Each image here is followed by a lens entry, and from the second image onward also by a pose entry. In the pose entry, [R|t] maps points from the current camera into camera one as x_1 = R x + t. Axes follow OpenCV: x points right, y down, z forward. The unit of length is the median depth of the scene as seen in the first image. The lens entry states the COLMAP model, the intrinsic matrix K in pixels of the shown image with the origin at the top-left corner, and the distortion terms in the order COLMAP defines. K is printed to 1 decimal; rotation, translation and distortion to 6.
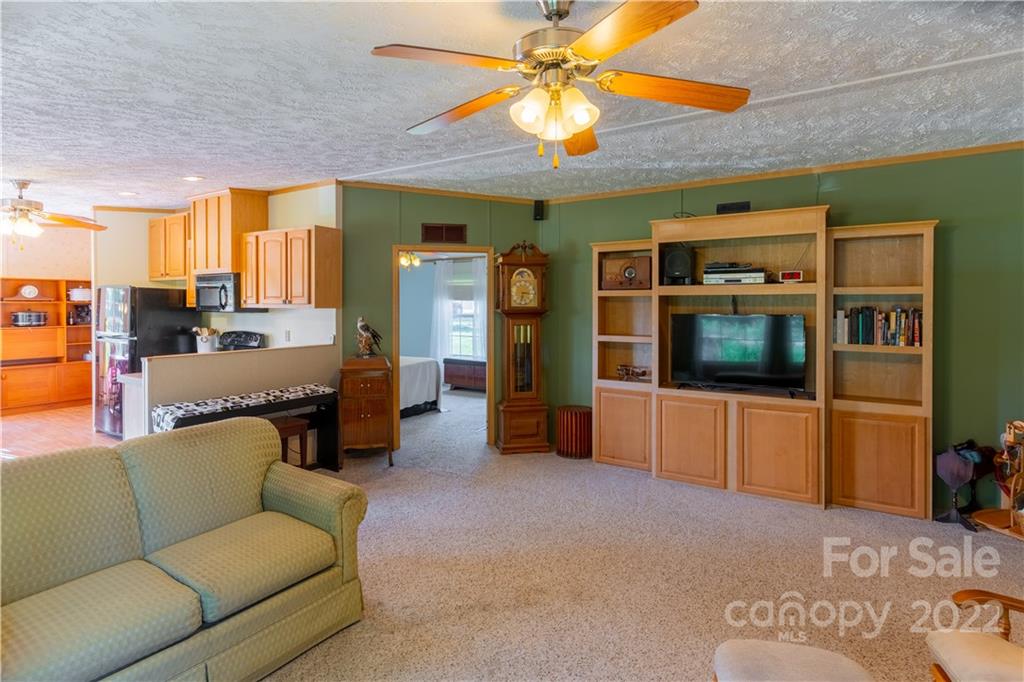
lens RADIAL K [[539.6, 0, 510.1], [0, 539.6, 306.7], [0, 0, 1]] dist [-0.000457, -0.000315]
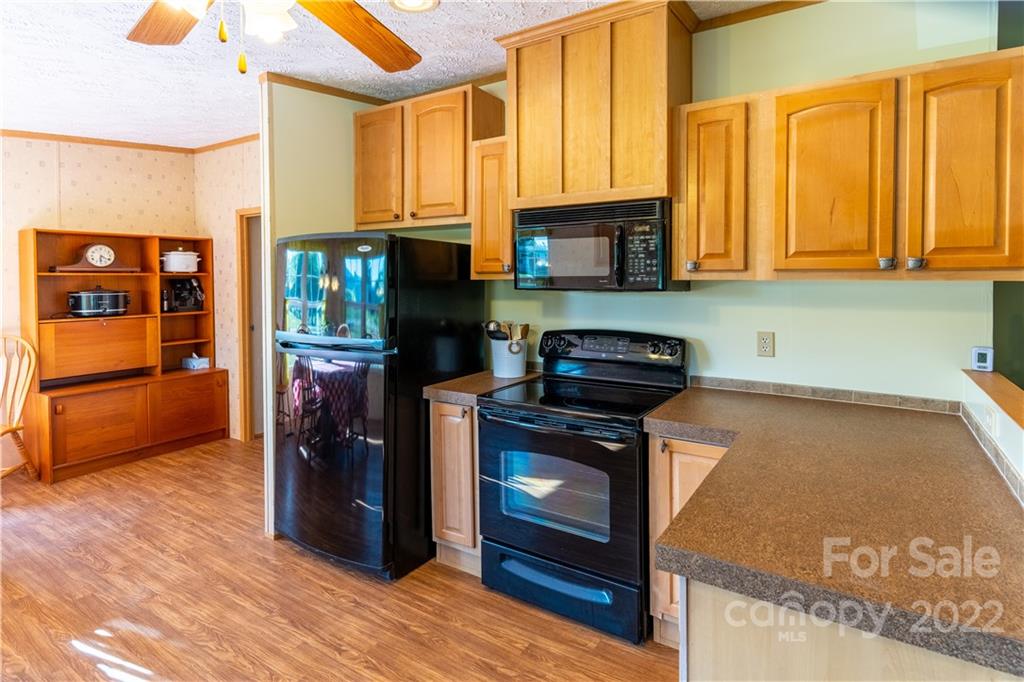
lens RADIAL K [[497.9, 0, 513.9], [0, 497.9, 283.5], [0, 0, 1]] dist [0.001203, 0.000306]
pose [[0.999175, -0.007464, 0.039928, -0.464455], [0.007136, 0.999940, 0.008352, 0.000181], [-0.039988, -0.008060, 0.999168, 0.444467]]
